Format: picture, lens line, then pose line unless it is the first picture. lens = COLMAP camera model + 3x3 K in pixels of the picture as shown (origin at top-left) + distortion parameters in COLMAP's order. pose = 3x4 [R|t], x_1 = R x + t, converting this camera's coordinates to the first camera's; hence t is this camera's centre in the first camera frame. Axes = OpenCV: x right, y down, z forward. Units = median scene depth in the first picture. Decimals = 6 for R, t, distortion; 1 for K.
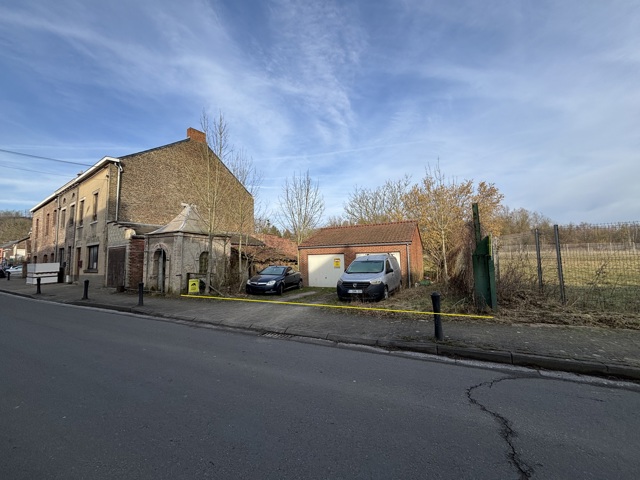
lens RADIAL K [[263.8, 0, 317.9], [0, 263.8, 225.4], [0, 0, 1]] dist [0.000221, 0.000382]
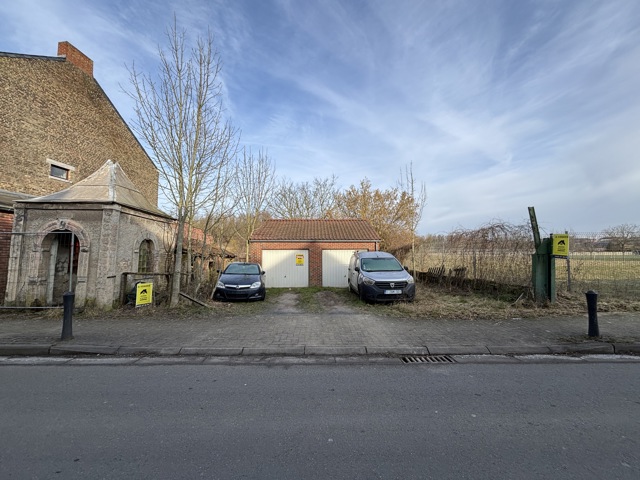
lens RADIAL K [[263.8, 0, 317.9], [0, 263.8, 225.4], [0, 0, 1]] dist [0.000221, 0.000382]
pose [[0.876409, 0.074741, 0.475731, -0.266611], [-0.078774, 0.996826, -0.011489, 0.029401], [-0.475080, -0.027406, 0.879516, 0.176418]]
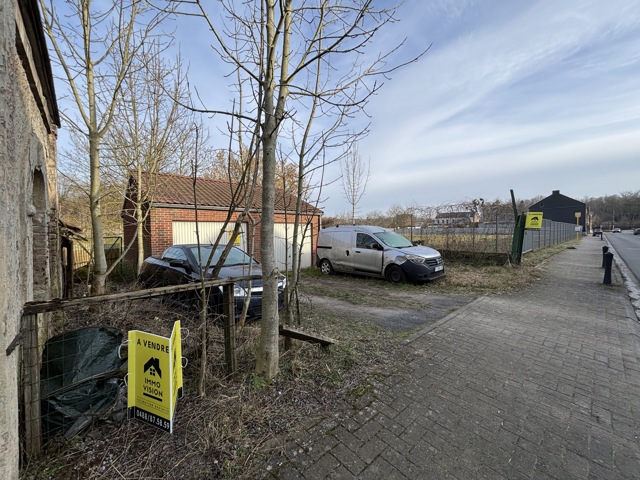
lens RADIAL K [[262.1, 0, 324.5], [0, 262.1, 231.6], [0, 0, 1]] dist [-0.001870, -0.000186]
pose [[0.329199, 0.017061, 0.944107, -0.380338], [-0.118345, 0.992699, 0.023326, 0.082480], [-0.936815, -0.119409, 0.328814, 0.552498]]
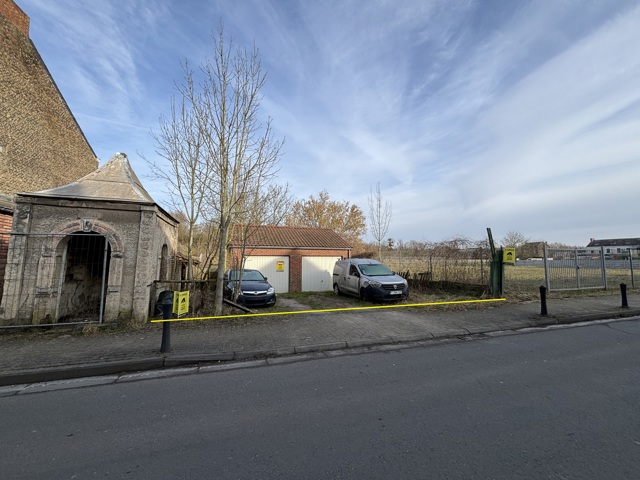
lens RADIAL K [[262.1, 0, 324.5], [0, 262.1, 231.6], [0, 0, 1]] dist [-0.001870, -0.000186]
pose [[0.679285, 0.105842, 0.726202, -0.440949], [-0.111098, 0.992971, -0.040803, 0.040804], [-0.725417, -0.052963, 0.686269, 0.251320]]
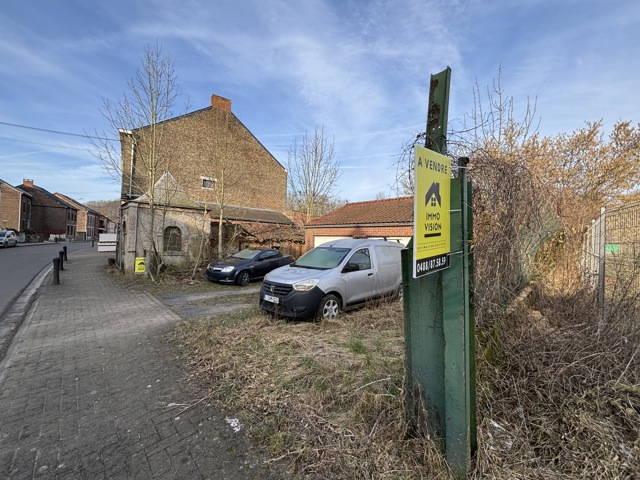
lens RADIAL K [[260.5, 0, 319.9], [0, 260.5, 249.9], [0, 0, 1]] dist [-0.001092, -0.000179]
pose [[0.943914, 0.059797, -0.324732, 0.217582], [-0.006900, 0.986823, 0.161659, 0.025115], [0.330120, -0.150351, 0.931888, 0.261886]]
